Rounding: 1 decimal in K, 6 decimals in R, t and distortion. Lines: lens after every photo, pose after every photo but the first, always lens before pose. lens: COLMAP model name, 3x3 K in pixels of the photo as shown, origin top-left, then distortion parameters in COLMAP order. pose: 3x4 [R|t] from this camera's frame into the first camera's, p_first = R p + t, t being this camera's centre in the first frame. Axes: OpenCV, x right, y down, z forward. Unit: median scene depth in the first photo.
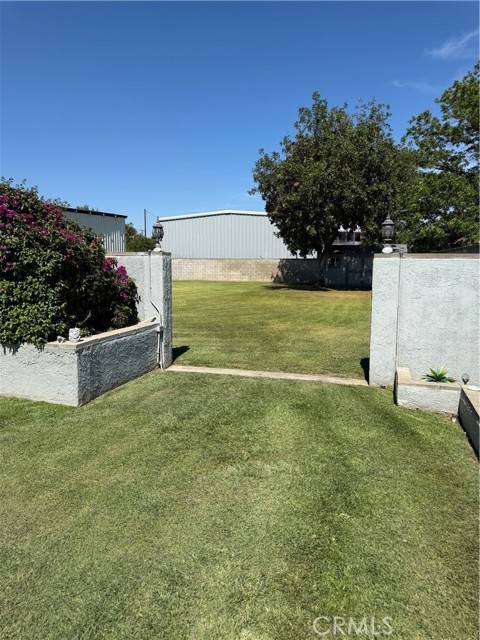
lens RADIAL K [[450.5, 0, 240.7], [0, 450.5, 319.8], [0, 0, 1]] dist [-0.000841, -0.003985]
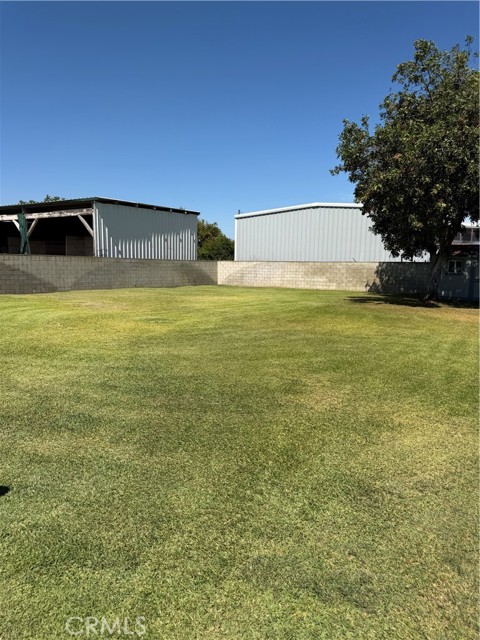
lens RADIAL K [[450.5, 0, 239.7], [0, 450.5, 317.6], [0, 0, 1]] dist [-0.000841, -0.003985]
pose [[0.969767, 0.036625, -0.241268, 0.047262], [-0.040393, 0.999127, -0.010691, -0.021510], [0.240666, 0.020113, 0.970400, 0.190437]]
